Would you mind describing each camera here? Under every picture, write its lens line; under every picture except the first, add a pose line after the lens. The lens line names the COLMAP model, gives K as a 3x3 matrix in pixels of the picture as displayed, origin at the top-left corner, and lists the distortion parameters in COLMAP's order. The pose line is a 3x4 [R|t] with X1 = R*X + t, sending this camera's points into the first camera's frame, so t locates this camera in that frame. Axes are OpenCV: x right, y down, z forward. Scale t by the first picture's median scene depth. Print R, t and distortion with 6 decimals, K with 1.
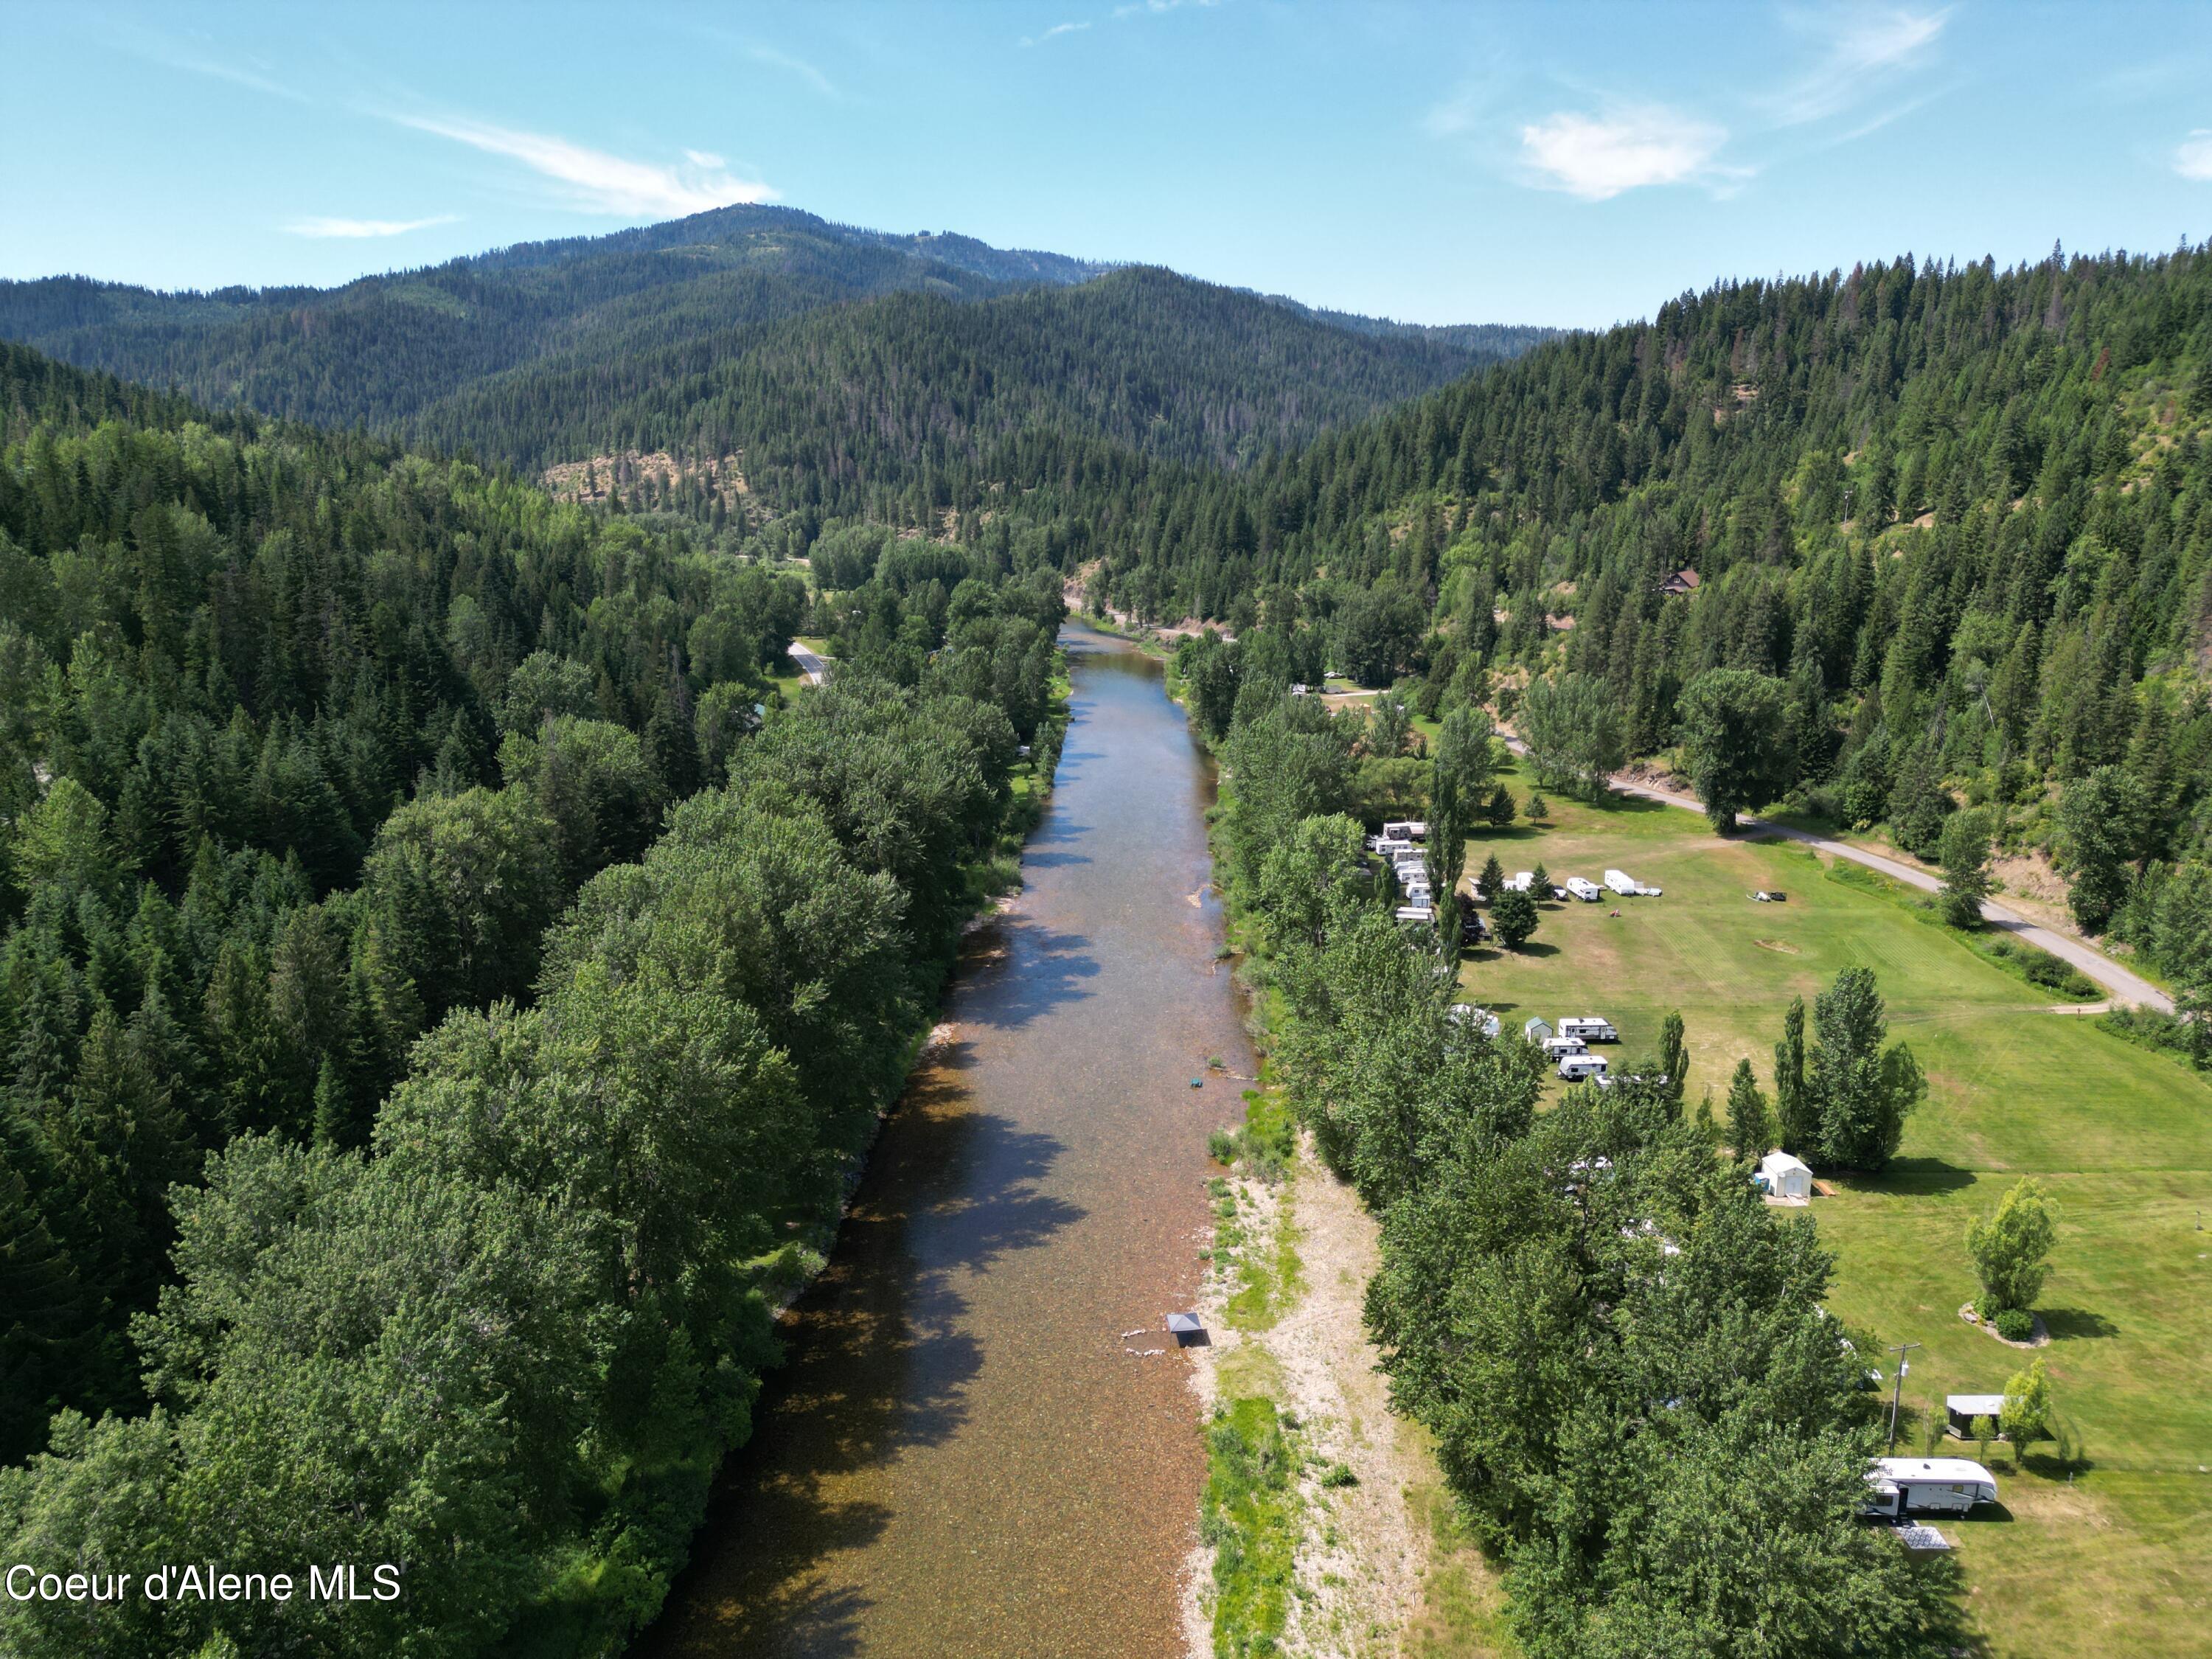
lens RADIAL K [[1549.0, 0, 1114.1], [0, 1549.0, 830.4], [0, 0, 1]] dist [0.065652, -0.060700]
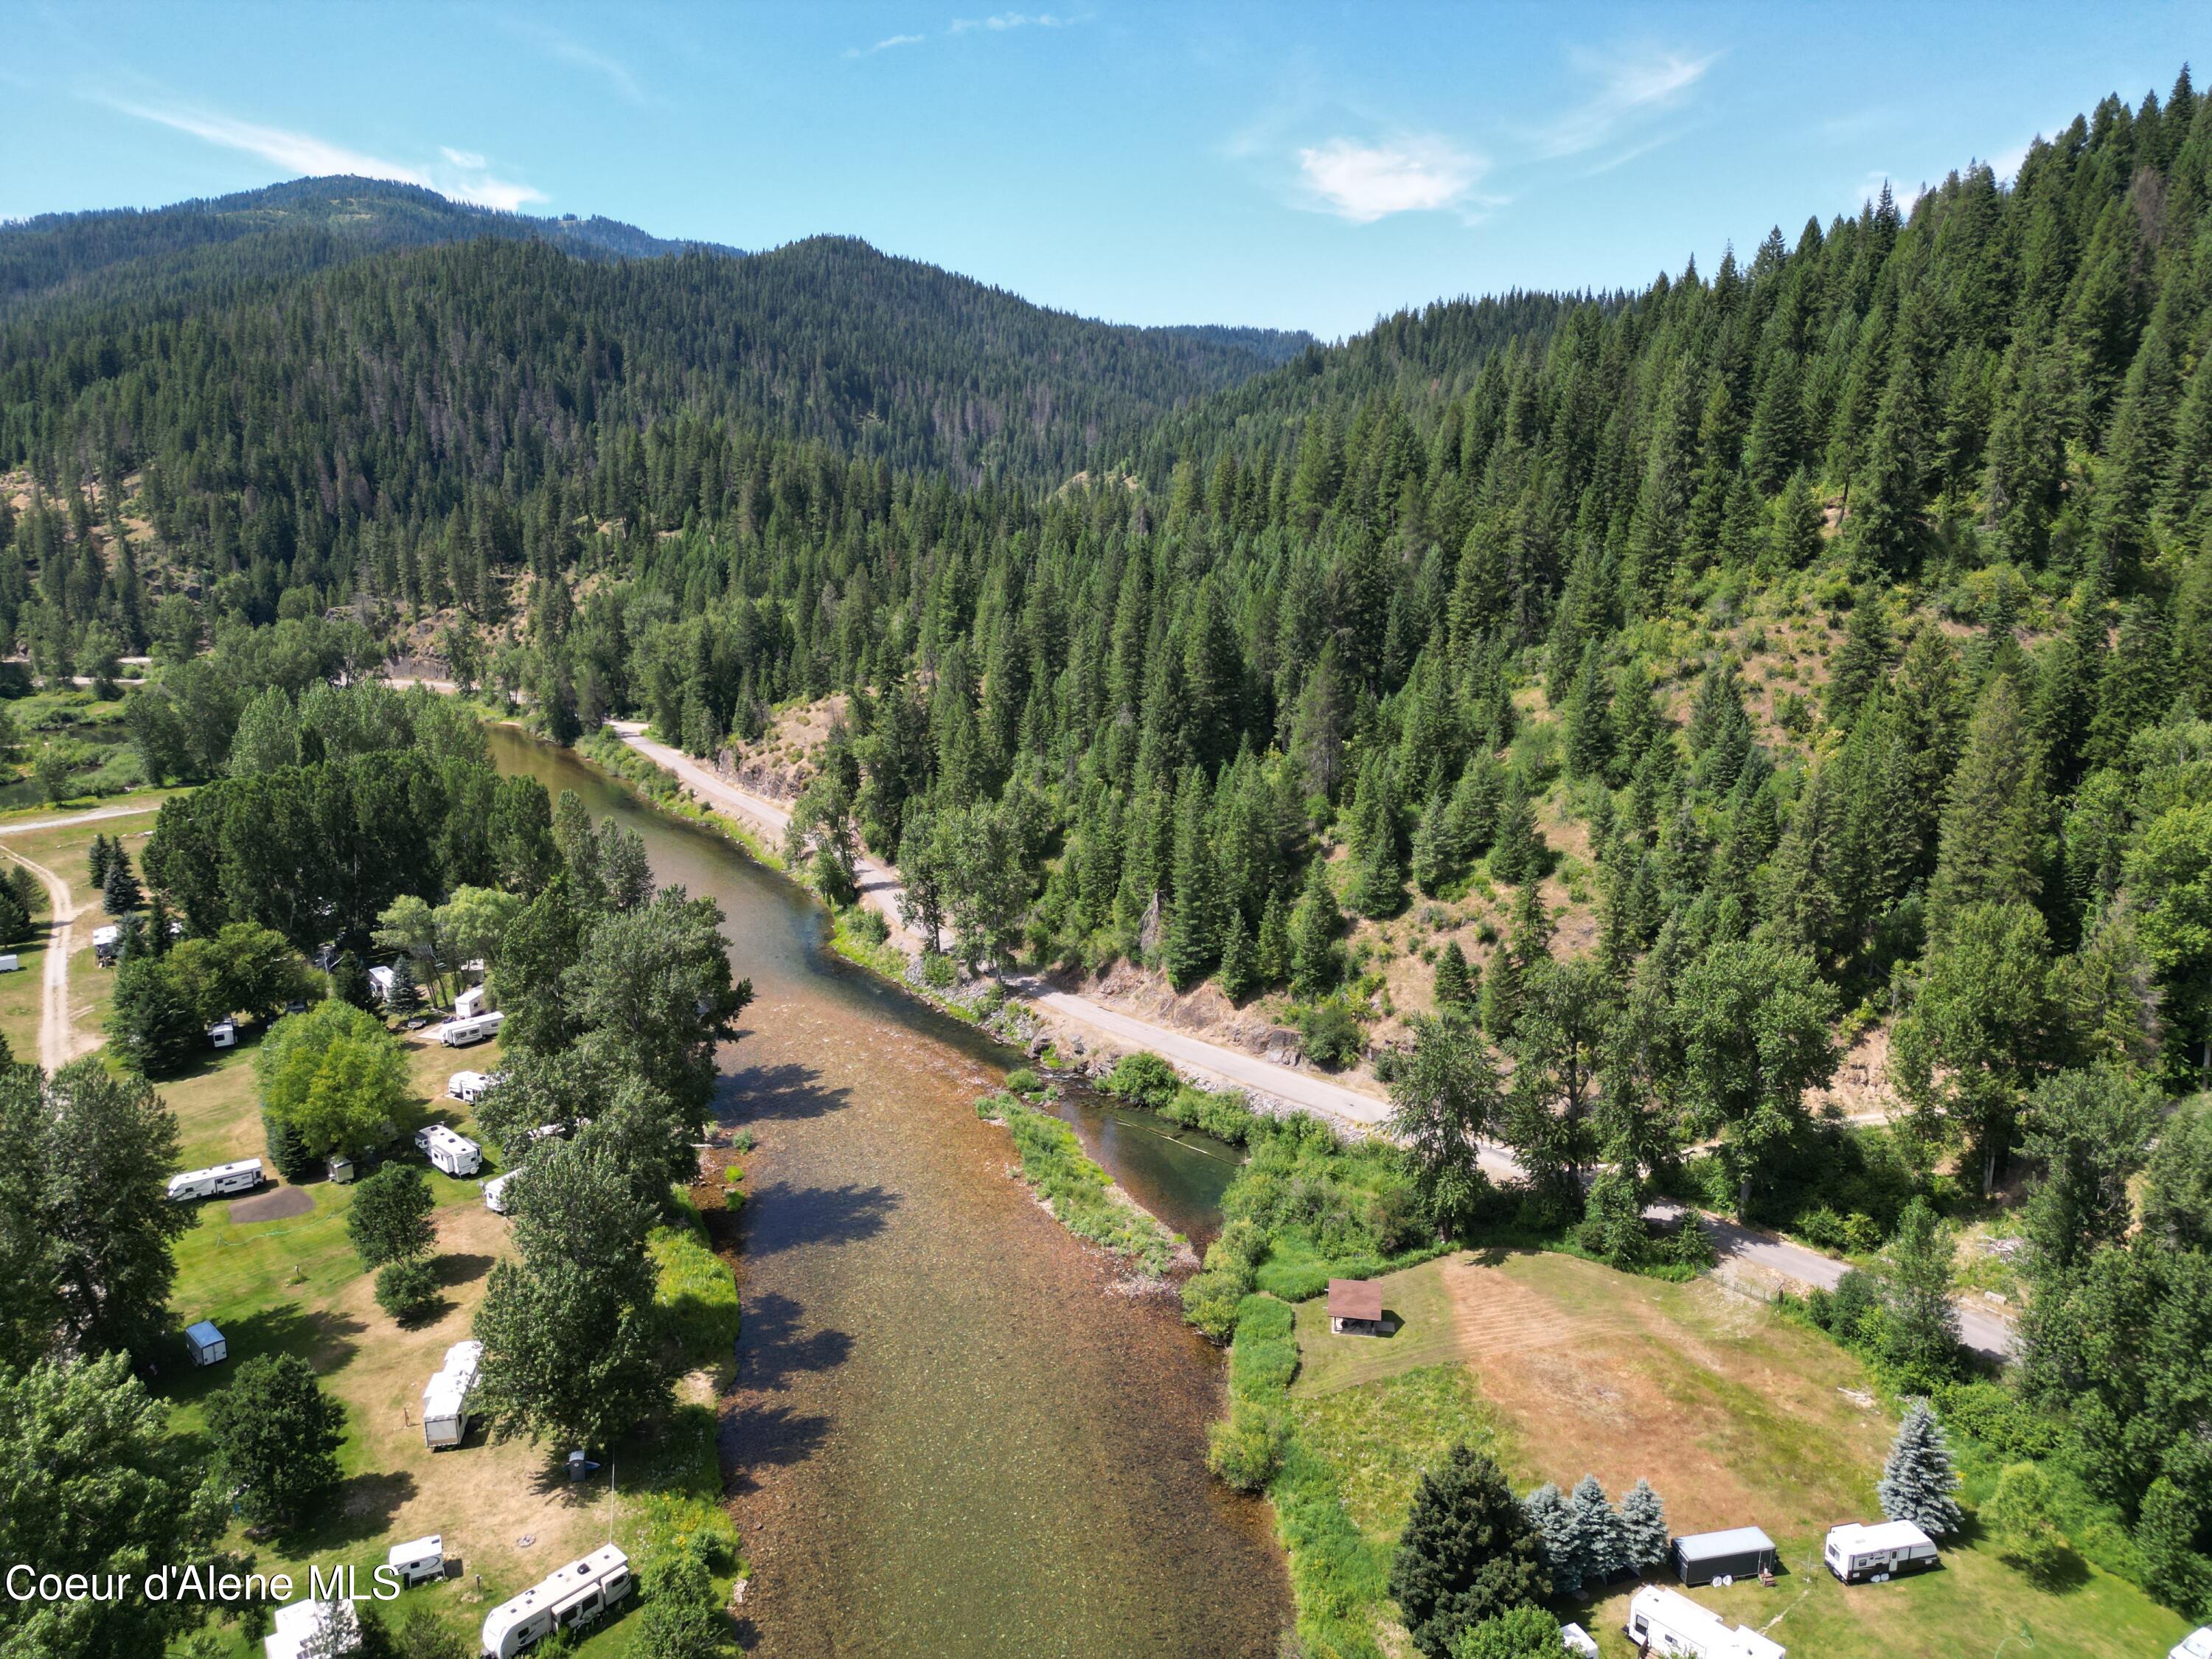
lens RADIAL K [[1549.0, 0, 1110.1], [0, 1549.0, 845.7], [0, 0, 1]] dist [0.065652, -0.060700]
pose [[0.982067, -0.053672, 0.180729, -0.006582], [0.053348, 0.998554, 0.006657, -0.083356], [-0.180825, 0.003104, 0.983510, 0.344668]]
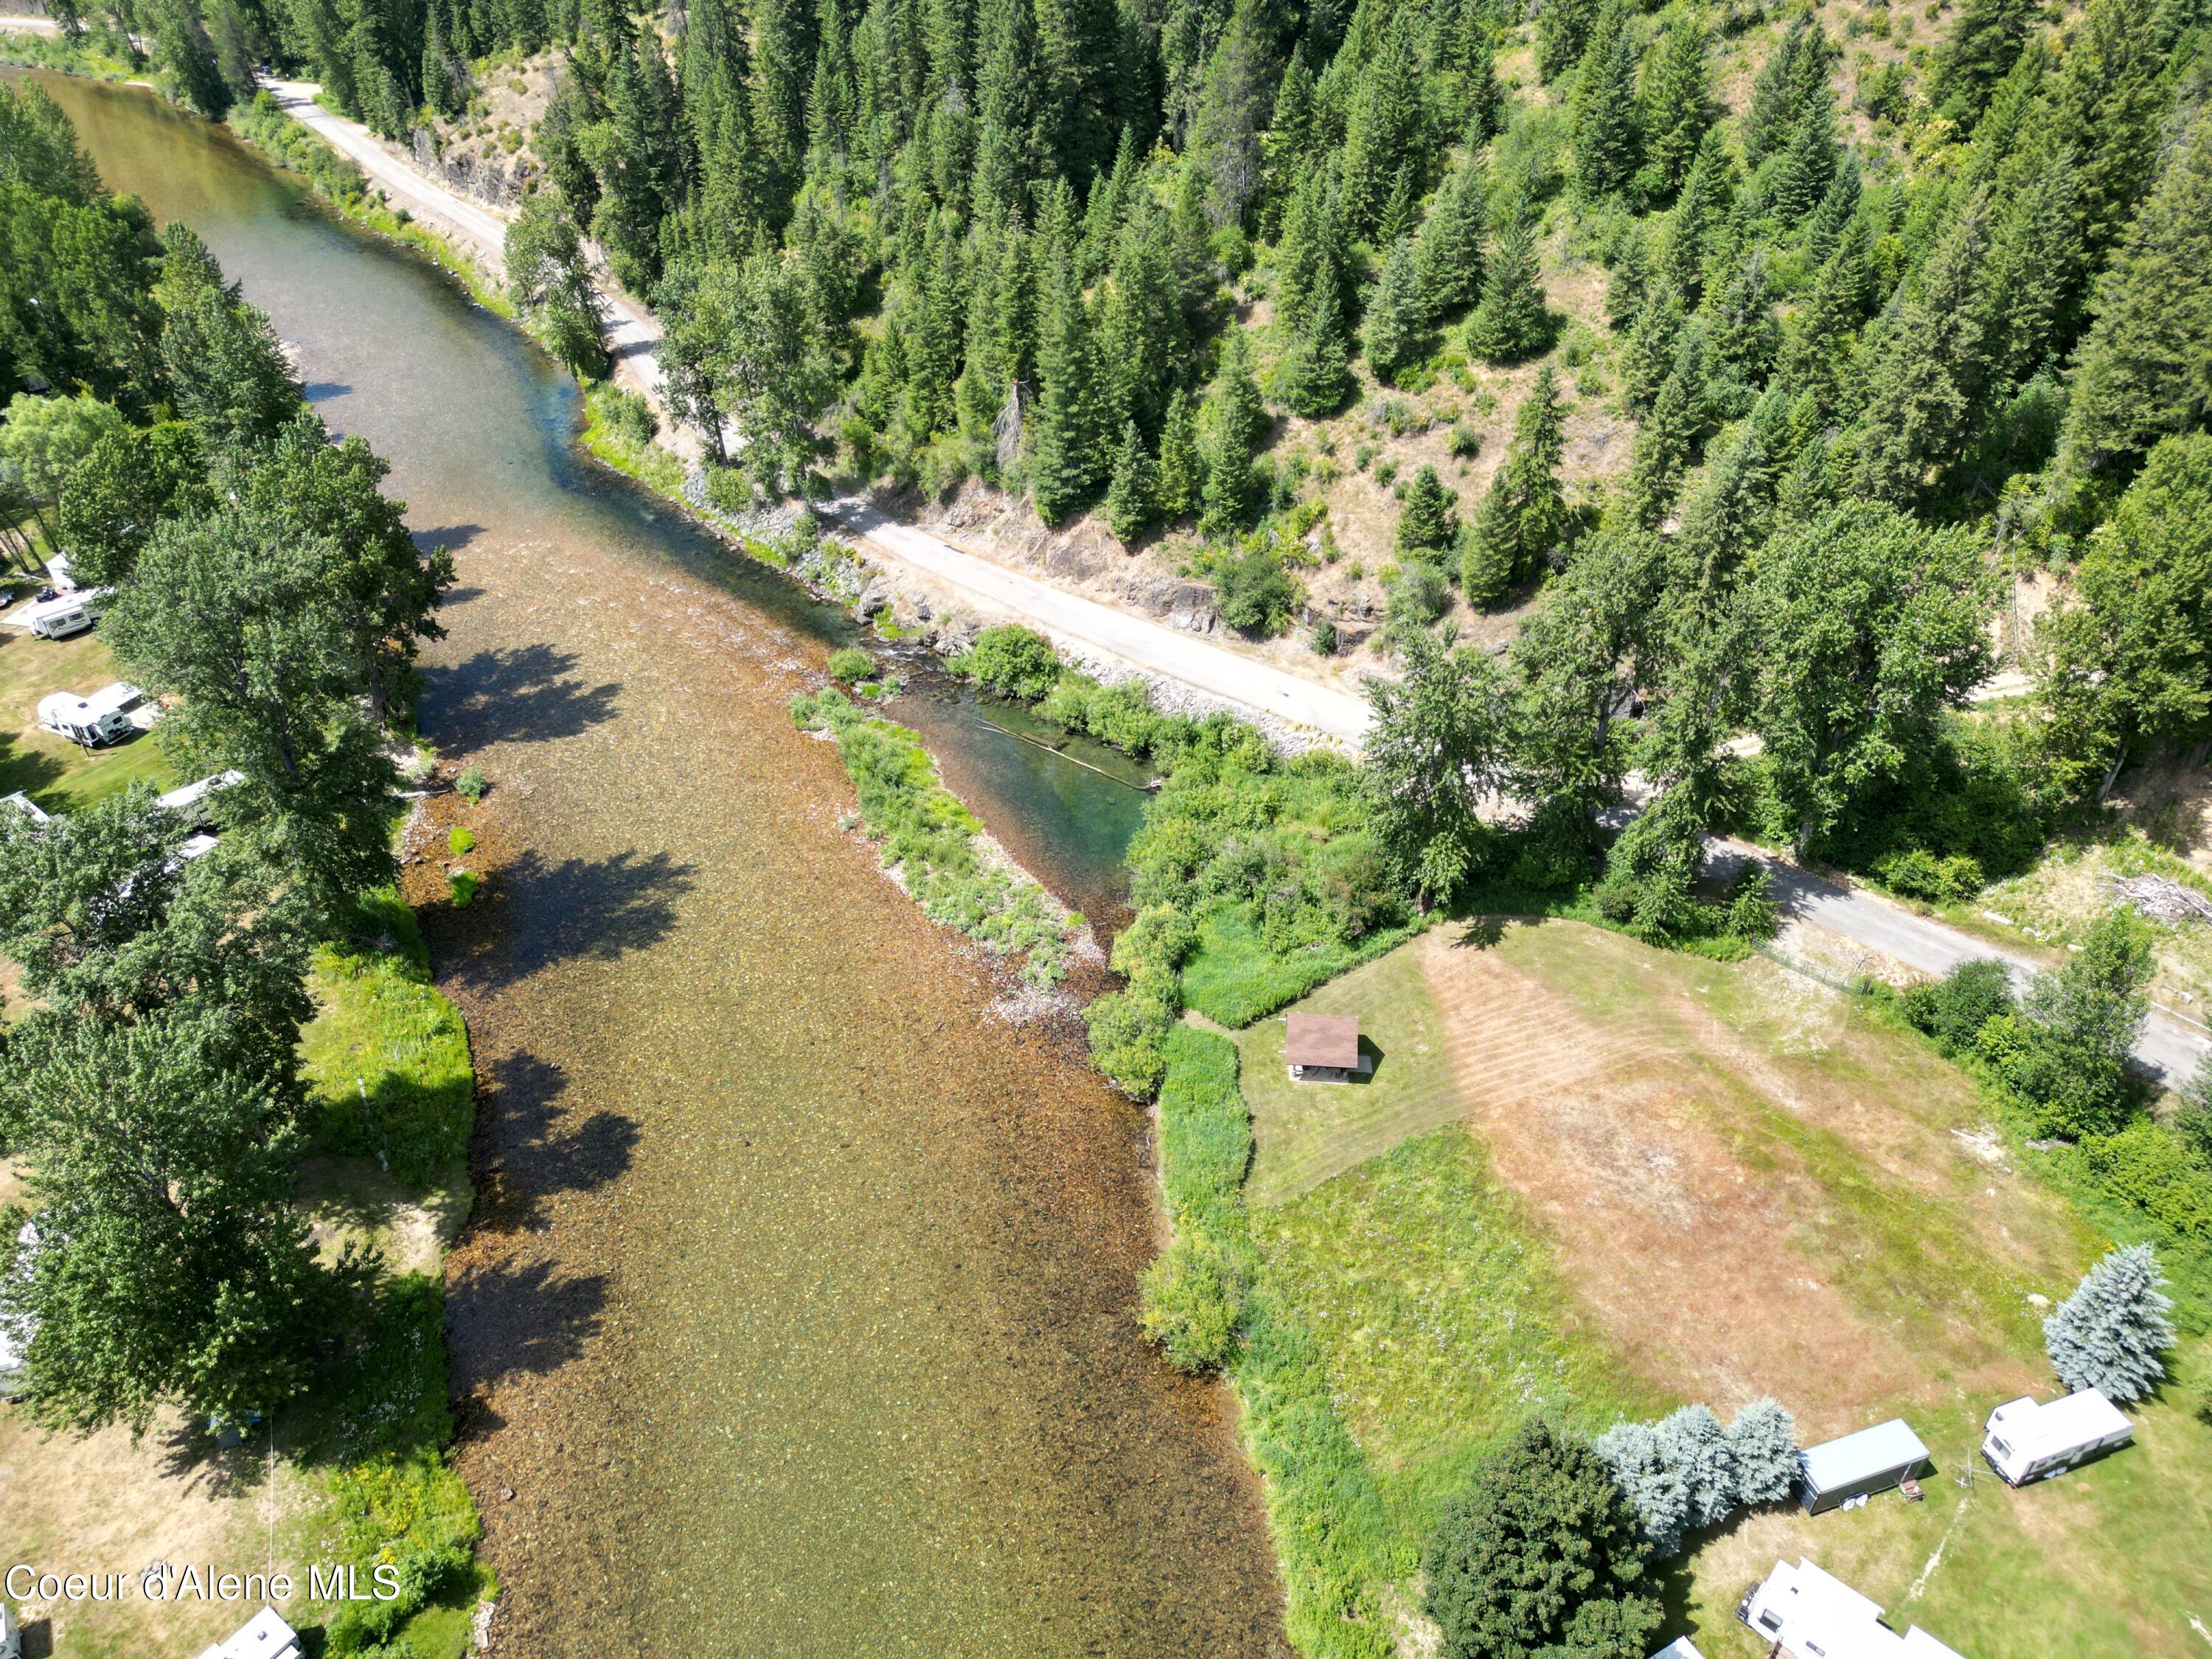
lens RADIAL K [[1549.0, 0, 1105.0], [0, 1549.0, 836.7], [0, 0, 1]] dist [0.065652, -0.060700]
pose [[0.958126, -0.173880, 0.227507, 0.000843], [0.073014, 0.916611, 0.393057, -0.091940], [-0.276881, -0.359987, 0.890925, 0.383463]]
